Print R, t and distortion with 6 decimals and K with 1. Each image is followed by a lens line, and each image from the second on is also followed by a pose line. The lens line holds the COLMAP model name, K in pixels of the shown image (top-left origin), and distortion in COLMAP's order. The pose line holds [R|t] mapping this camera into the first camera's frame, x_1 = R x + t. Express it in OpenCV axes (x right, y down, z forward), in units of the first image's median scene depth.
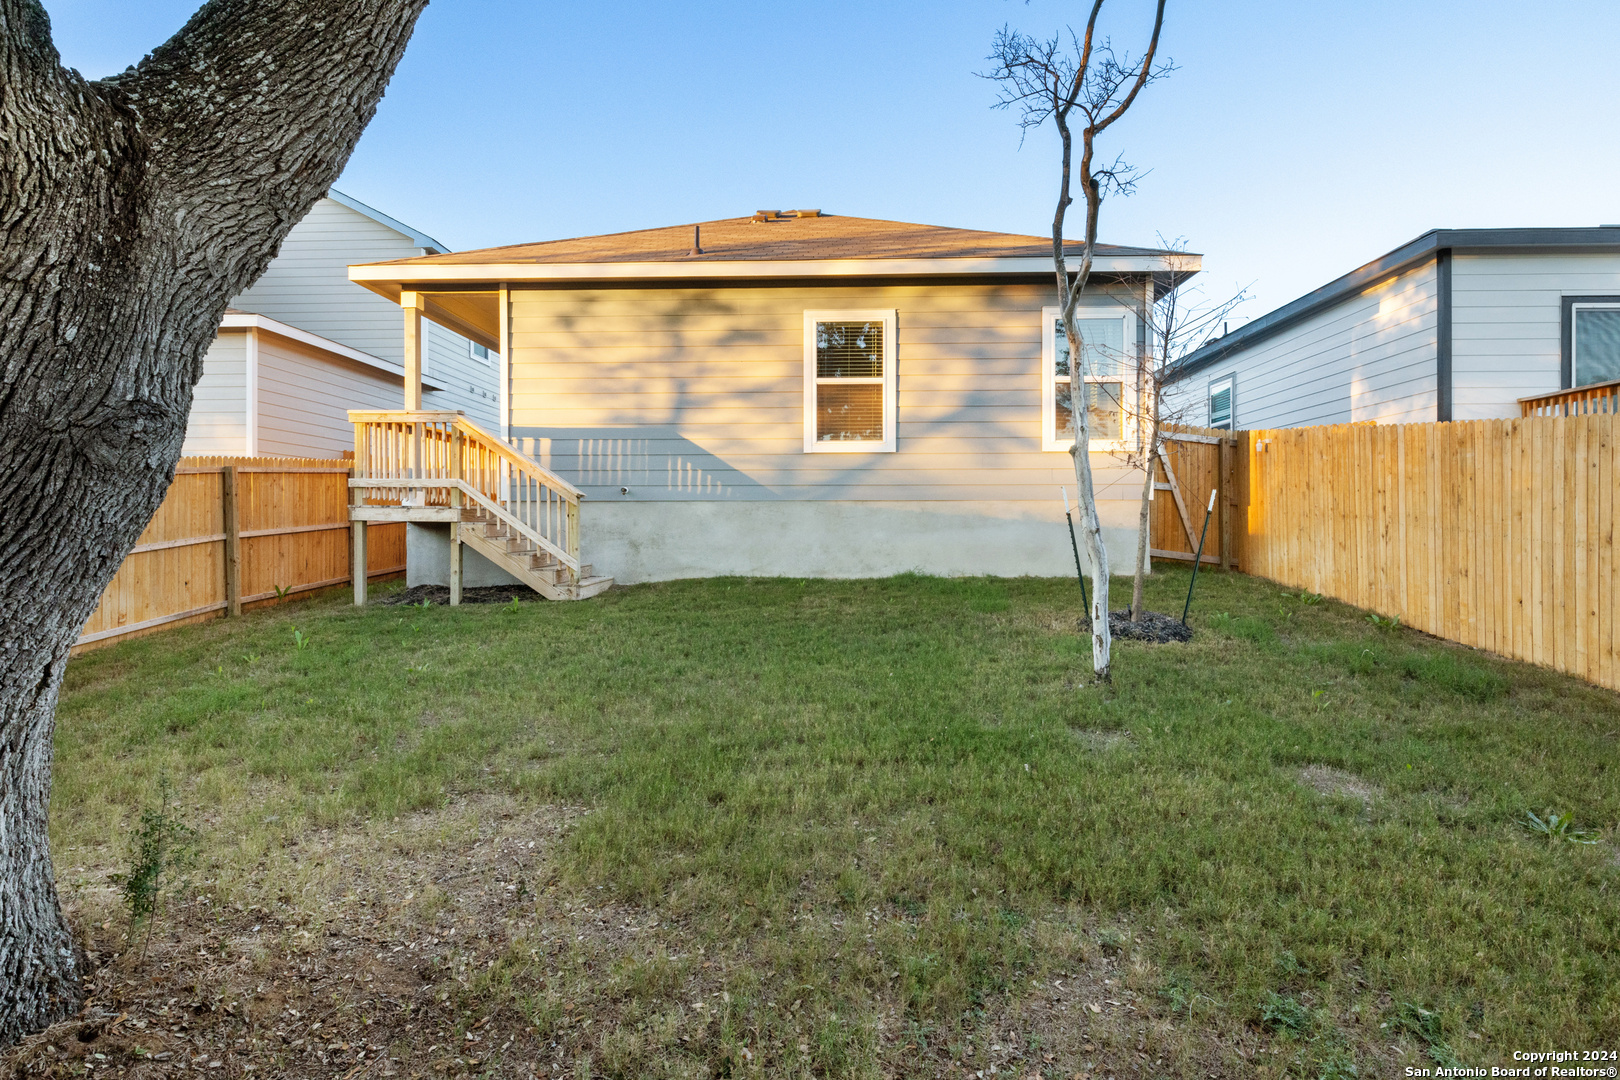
lens RADIAL K [[797.7, 0, 806.6], [0, 797.7, 528.2], [0, 0, 1]] dist [0.003260, -0.000007]
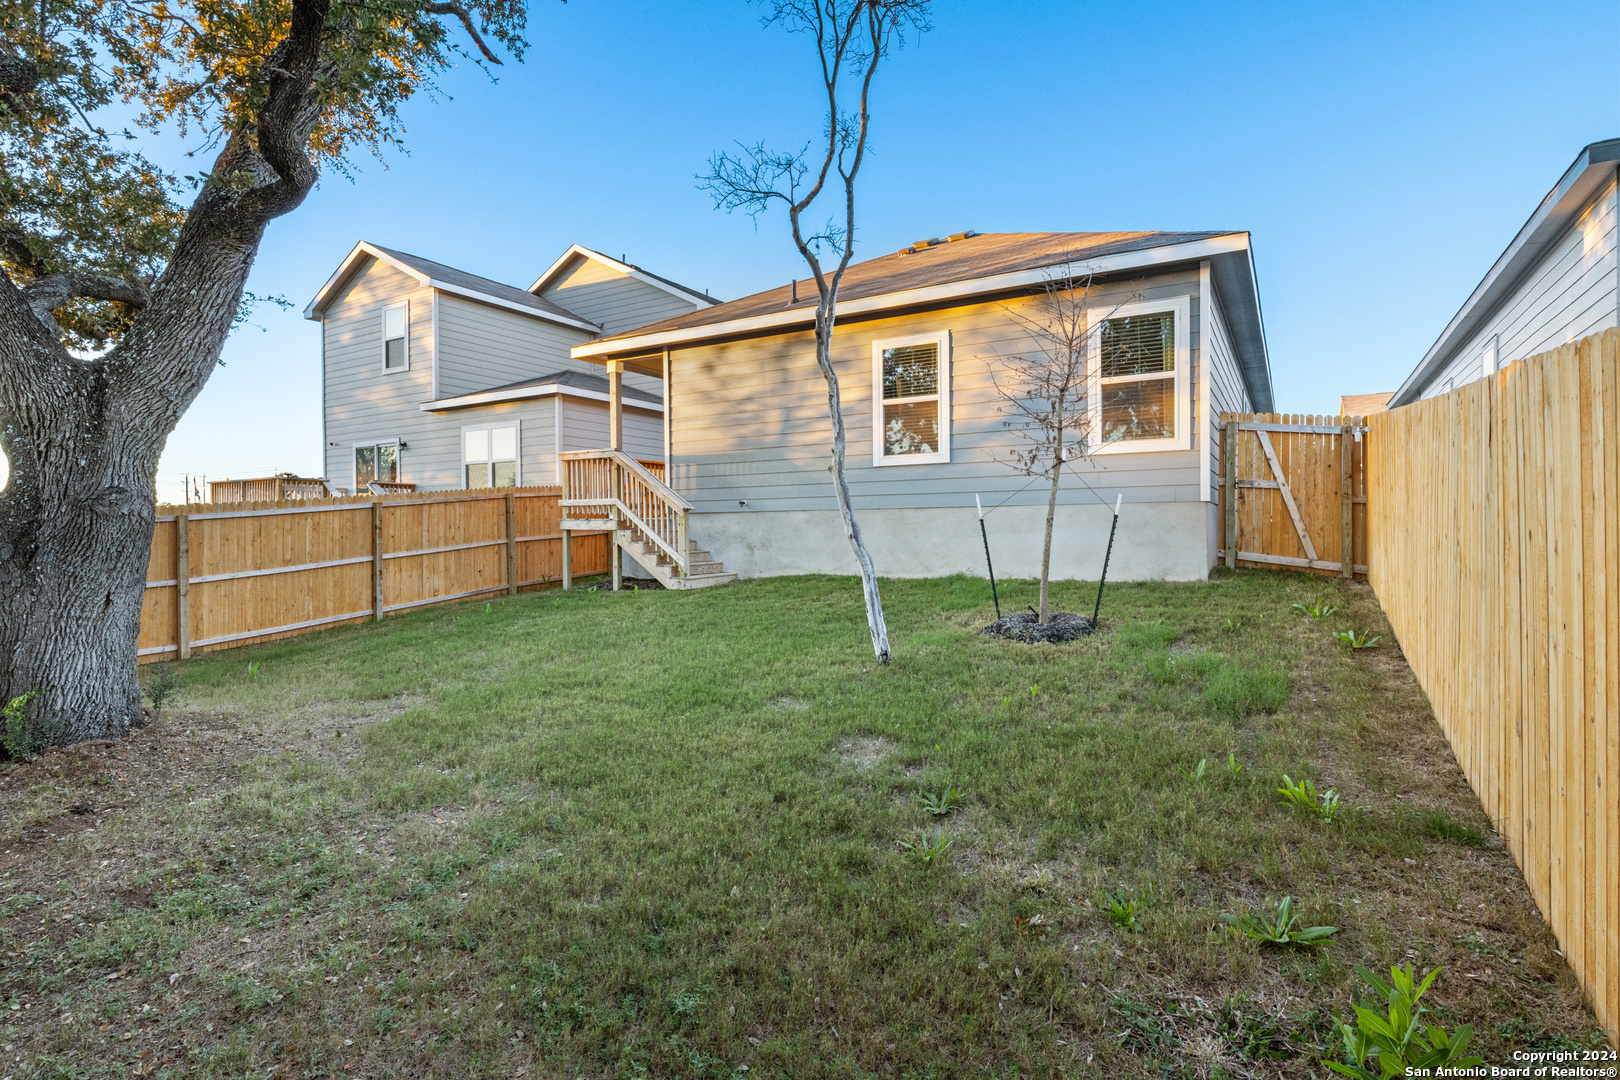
lens RADIAL K [[797.7, 0, 840.9], [0, 797.7, 540.8], [0, 0, 1]] dist [0.003260, -0.000007]
pose [[0.885449, -0.000501, -0.464737, 0.486412], [0.006401, 0.999918, 0.011118, -0.001989], [0.464693, -0.012819, 0.885379, -0.026148]]
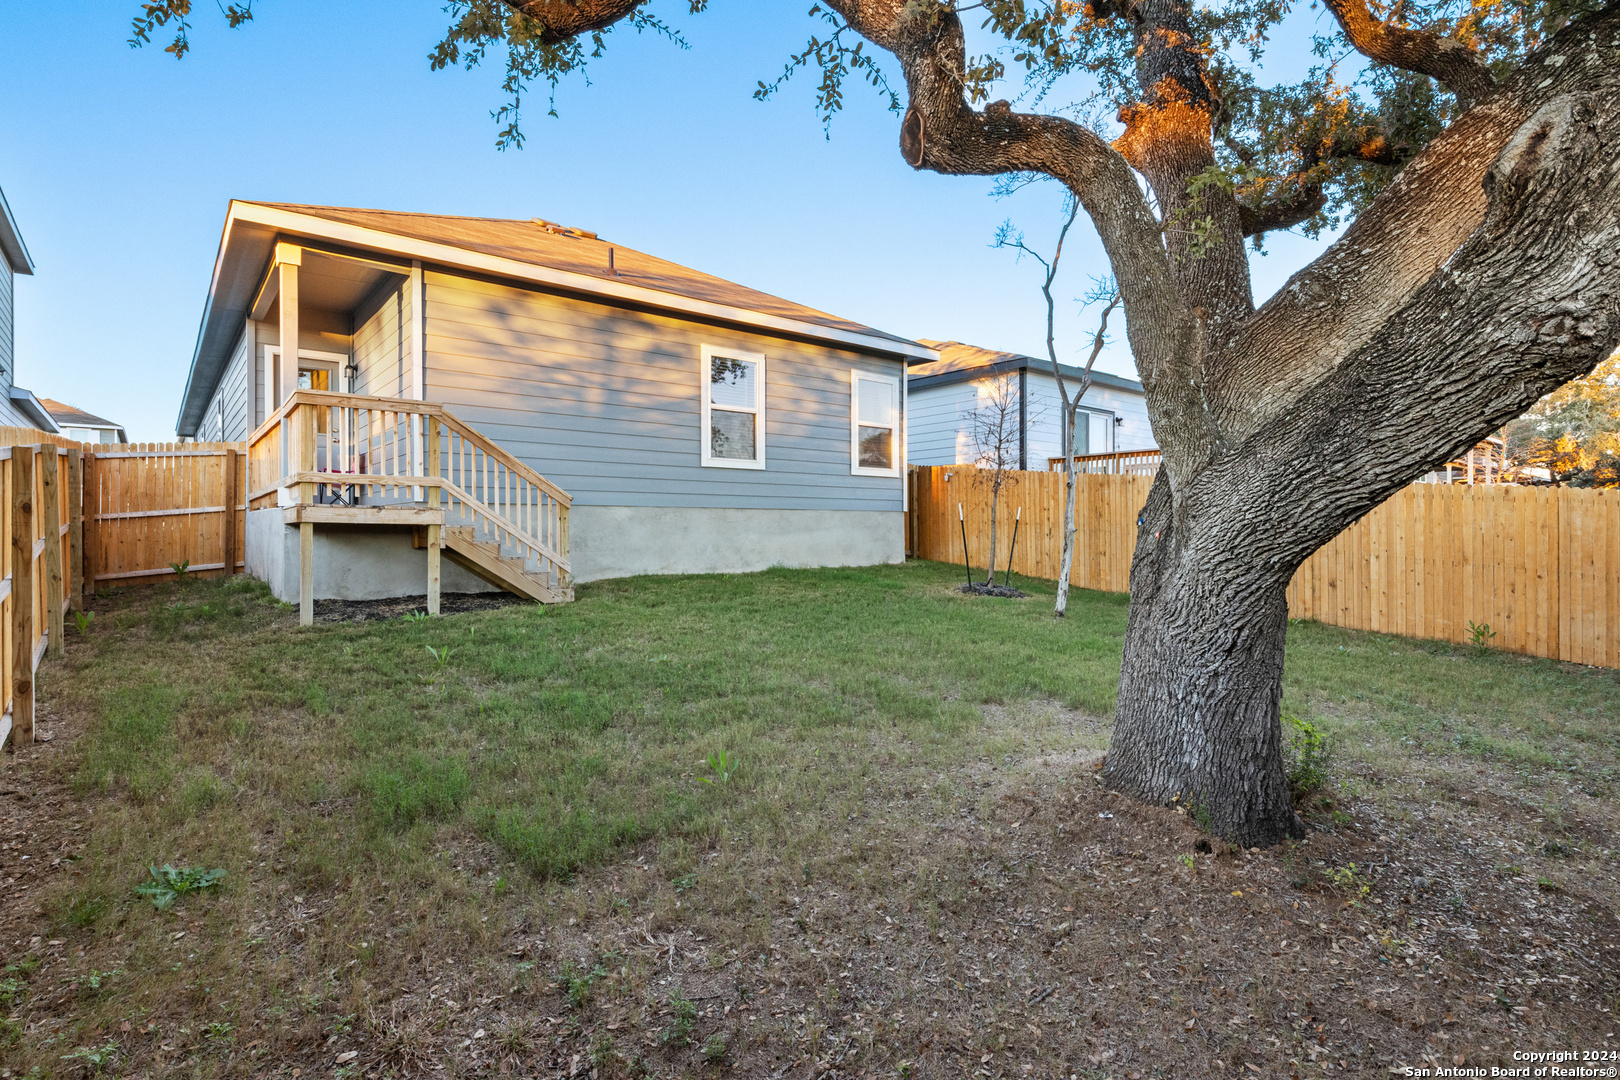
lens RADIAL K [[797.7, 0, 816.4], [0, 797.7, 536.7], [0, 0, 1]] dist [0.003260, -0.000007]
pose [[0.746657, -0.005023, 0.665190, -0.654442], [0.004440, 0.999987, 0.002568, 0.005709], [-0.665194, 0.001036, 0.746670, 0.025606]]
